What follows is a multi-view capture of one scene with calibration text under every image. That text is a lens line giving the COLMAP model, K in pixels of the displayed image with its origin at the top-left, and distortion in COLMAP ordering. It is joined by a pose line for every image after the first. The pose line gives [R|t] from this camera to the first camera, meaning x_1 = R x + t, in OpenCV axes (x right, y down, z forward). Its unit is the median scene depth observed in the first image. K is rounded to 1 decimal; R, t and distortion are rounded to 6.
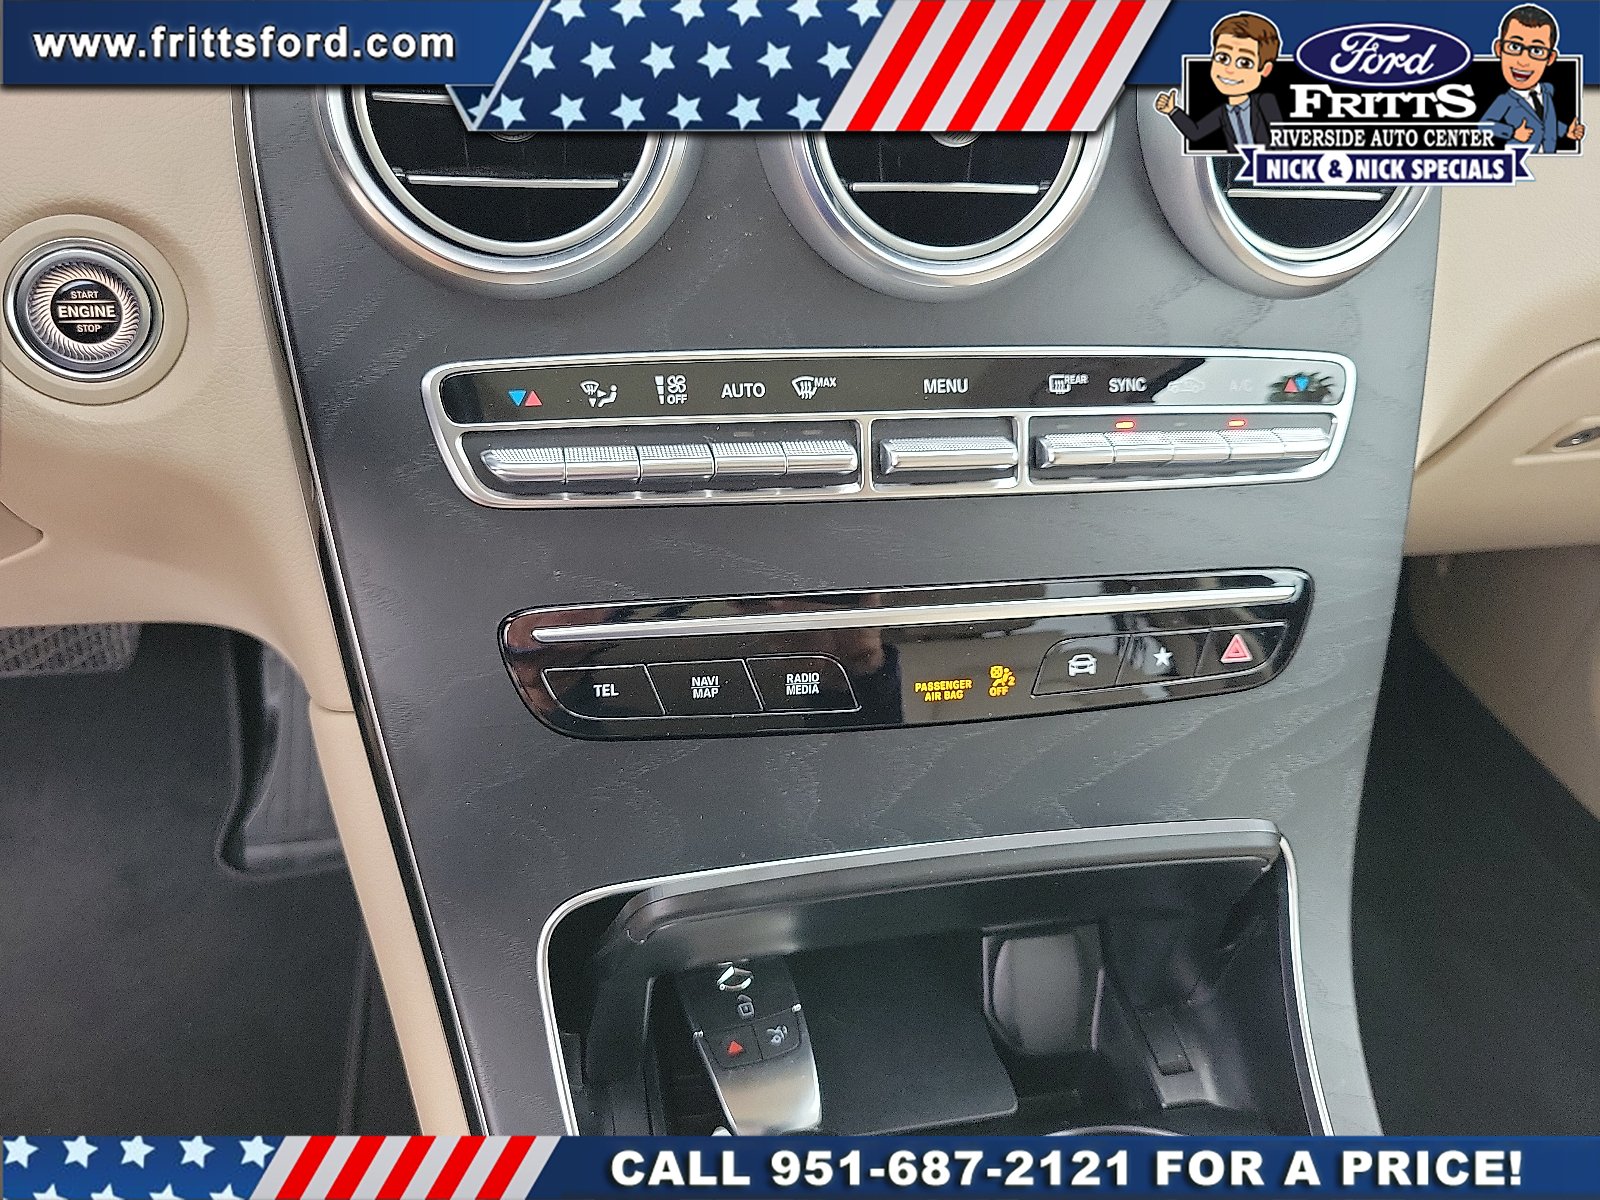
lens RADIAL K [[1216.8, 0, 797.2], [0, 1216.8, 598.7], [0, 0, 1]] dist [-0.001427, -0.005898]
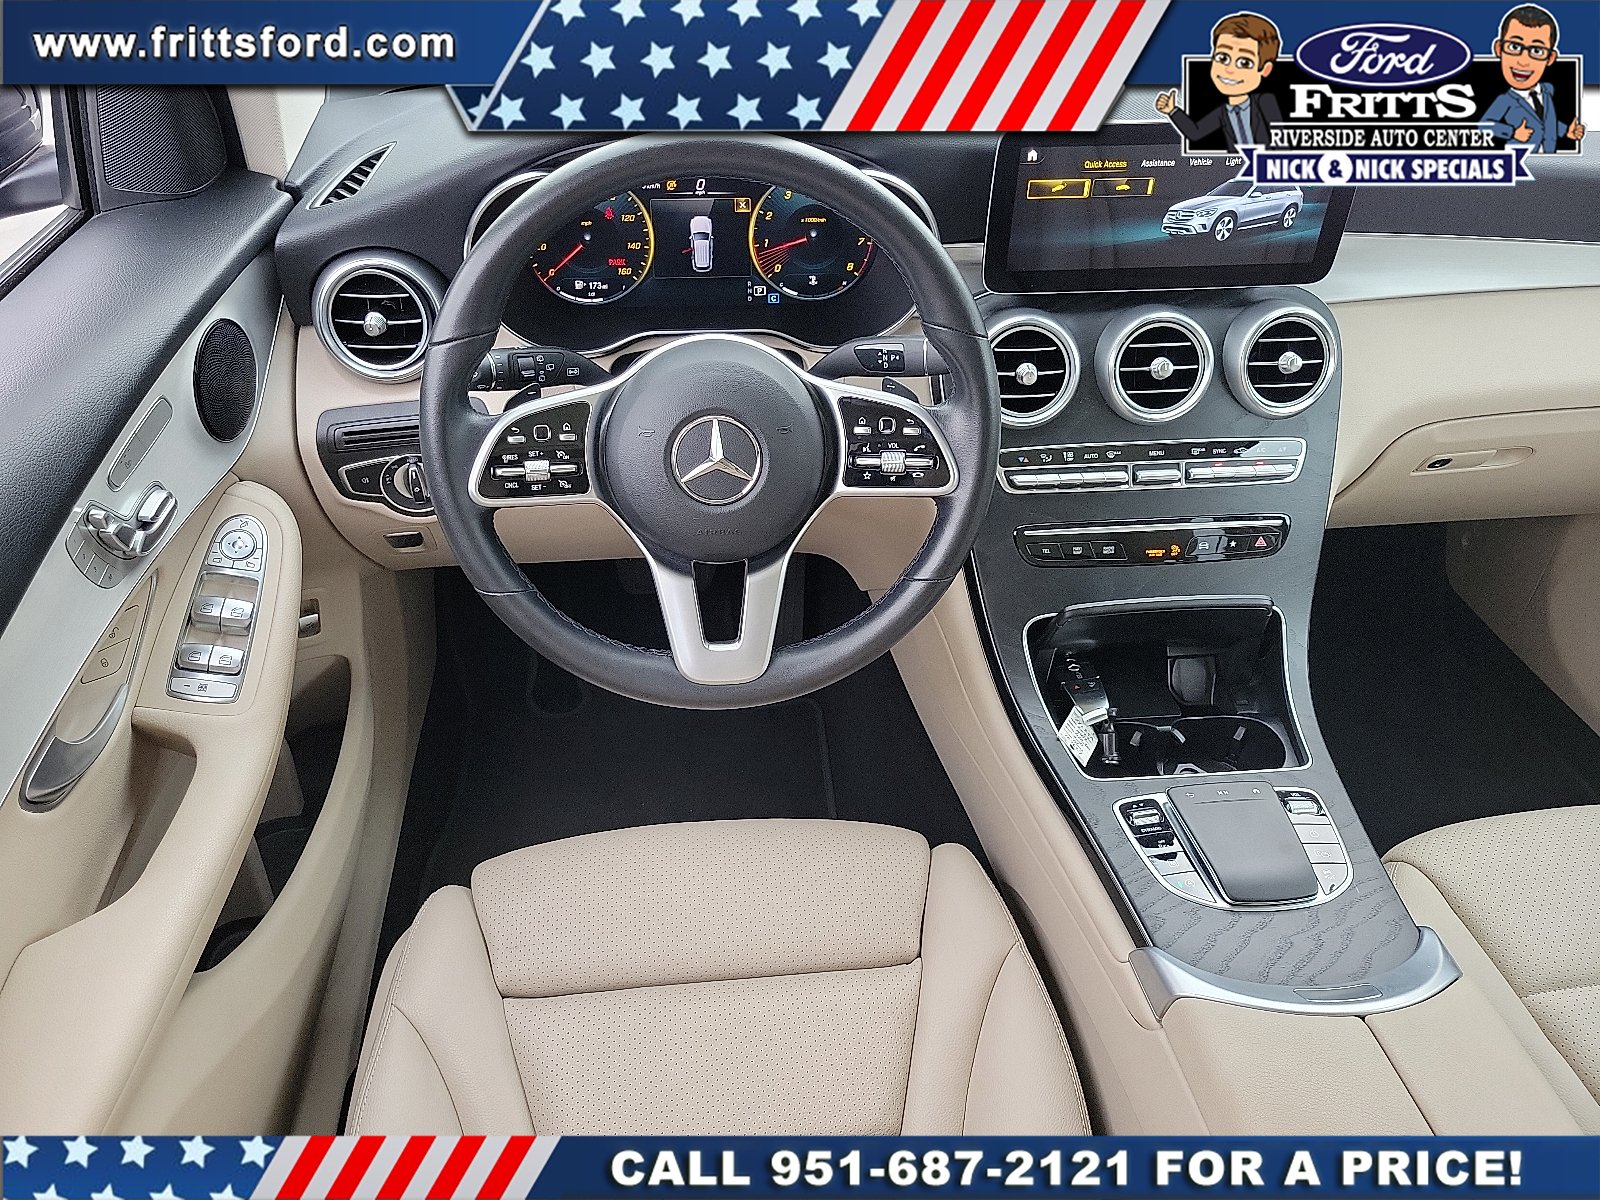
lens RADIAL K [[1216.8, 0, 792.8], [0, 1216.8, 599.3], [0, 0, 1]] dist [-0.001427, -0.005898]
pose [[0.990632, 0.000347, -0.136559, -0.371695], [-0.002515, 0.999874, -0.015702, 0.246637], [0.136536, 0.015898, 0.990507, -2.179009]]
